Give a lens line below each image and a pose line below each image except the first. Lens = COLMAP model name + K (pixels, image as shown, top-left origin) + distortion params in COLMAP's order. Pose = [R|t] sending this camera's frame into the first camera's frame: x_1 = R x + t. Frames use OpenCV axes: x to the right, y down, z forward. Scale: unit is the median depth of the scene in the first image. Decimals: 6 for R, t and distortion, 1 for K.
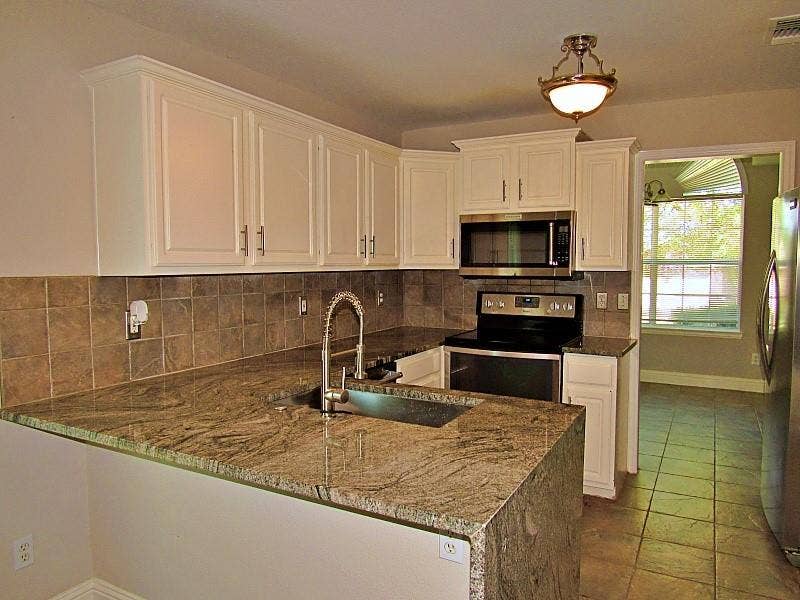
lens RADIAL K [[563.9, 0, 400.0], [0, 563.9, 300.0], [0, 0, 1]] dist [-0.032952, 0.010073]
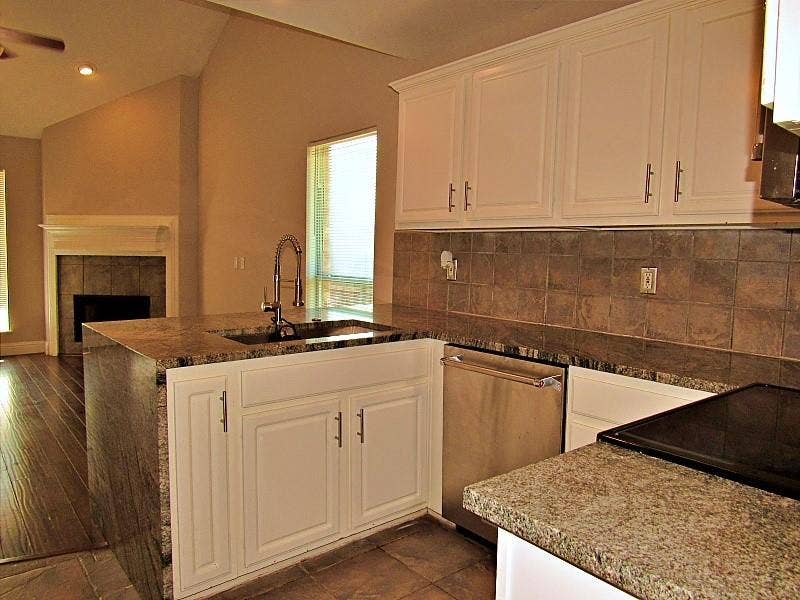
lens RADIAL K [[563.9, 0, 400.0], [0, 563.9, 300.0], [0, 0, 1]] dist [-0.032952, 0.010073]
pose [[-0.367497, 0.064030, -0.927818, 0.527732], [-0.096863, 0.989566, 0.106657, -0.009579], [0.924967, 0.129068, -0.357461, 0.884512]]
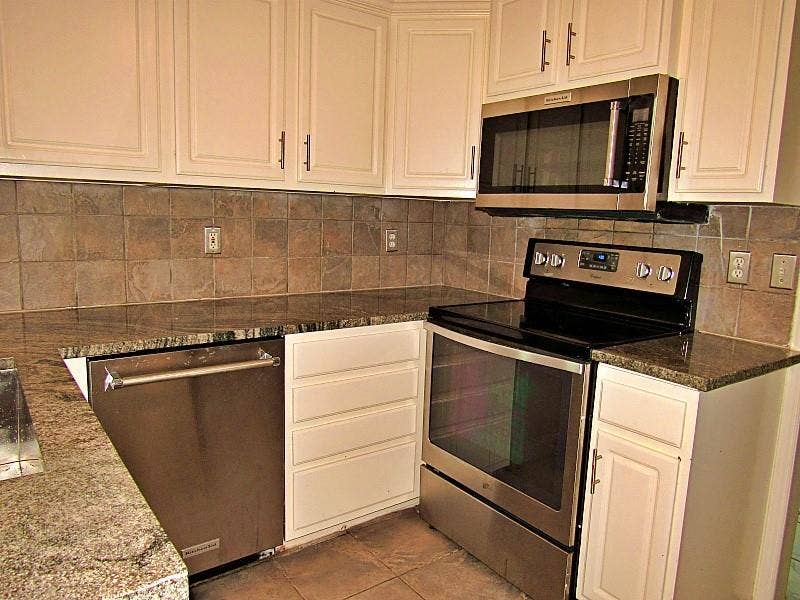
lens RADIAL K [[593.1, 0, 400.0], [0, 593.1, 300.0], [0, 0, 1]] dist [-0.005481, -0.000578]
pose [[0.902187, 0.094760, -0.420808, 0.315407], [-0.063212, 0.994083, 0.088332, 0.003444], [0.426688, -0.053091, 0.902839, 0.403400]]
